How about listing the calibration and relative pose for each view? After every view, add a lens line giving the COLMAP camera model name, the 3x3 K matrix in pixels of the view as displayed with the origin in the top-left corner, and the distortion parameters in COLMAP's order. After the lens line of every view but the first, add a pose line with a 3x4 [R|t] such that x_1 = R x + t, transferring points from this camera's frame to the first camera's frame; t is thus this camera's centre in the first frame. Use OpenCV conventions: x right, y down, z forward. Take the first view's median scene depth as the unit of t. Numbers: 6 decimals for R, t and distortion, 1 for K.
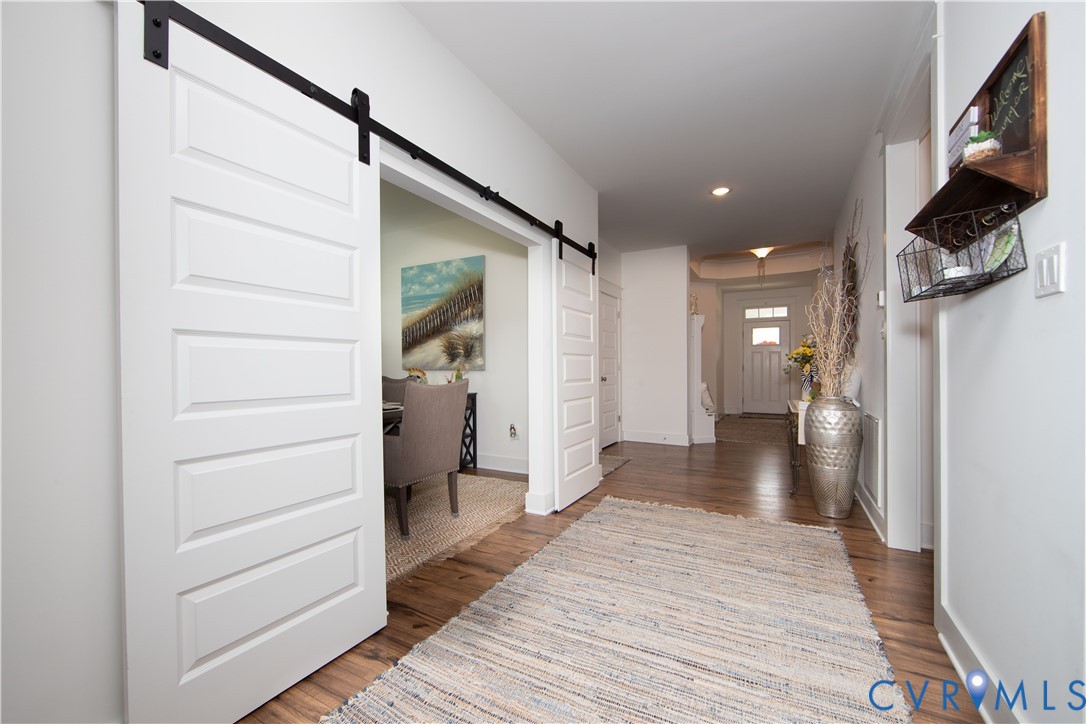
lens RADIAL K [[434.3, 0, 544.4], [0, 434.3, 366.6], [0, 0, 1]] dist [-0.009759, 0.000486]
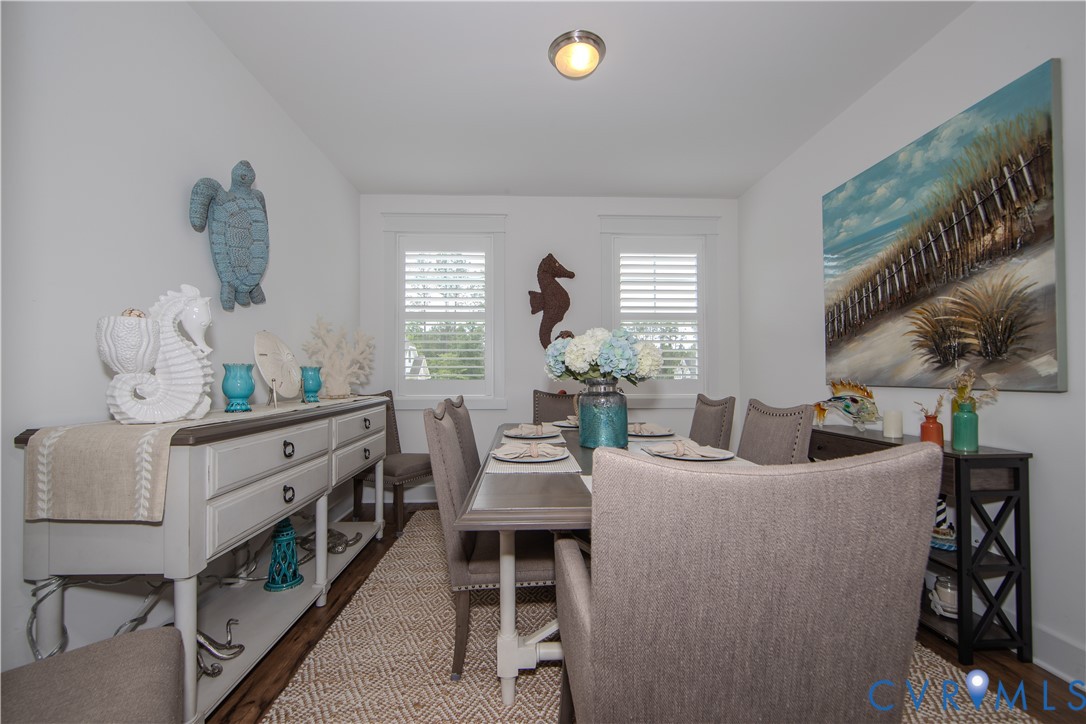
lens RADIAL K [[434.3, 0, 520.3], [0, 434.3, 370.7], [0, 0, 1]] dist [-0.009759, 0.000486]
pose [[0.490509, -0.008774, -0.871392, -0.051780], [0.002183, 0.999959, -0.008839, -0.005832], [0.871433, 0.002433, 0.490508, 0.442368]]
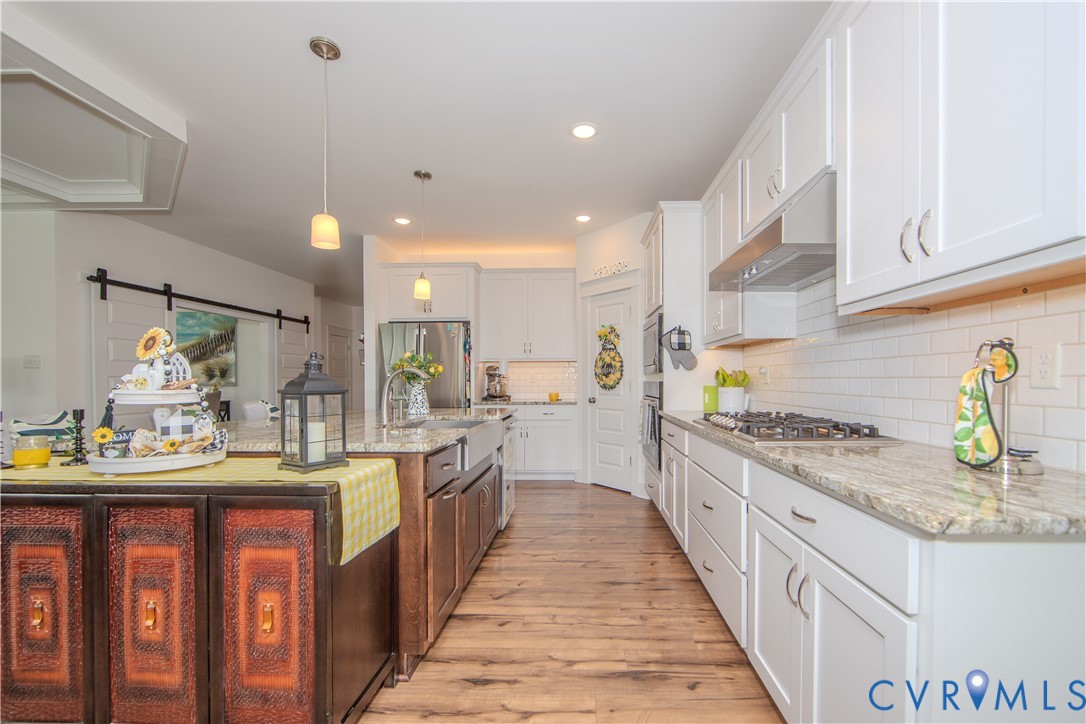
lens RADIAL K [[434.3, 0, 574.0], [0, 434.3, 381.7], [0, 0, 1]] dist [-0.009759, 0.000486]
pose [[0.881279, -0.002723, 0.472589, 0.189147], [0.000930, 0.999991, 0.004029, -0.010485], [-0.472596, -0.003111, 0.881274, -0.900766]]
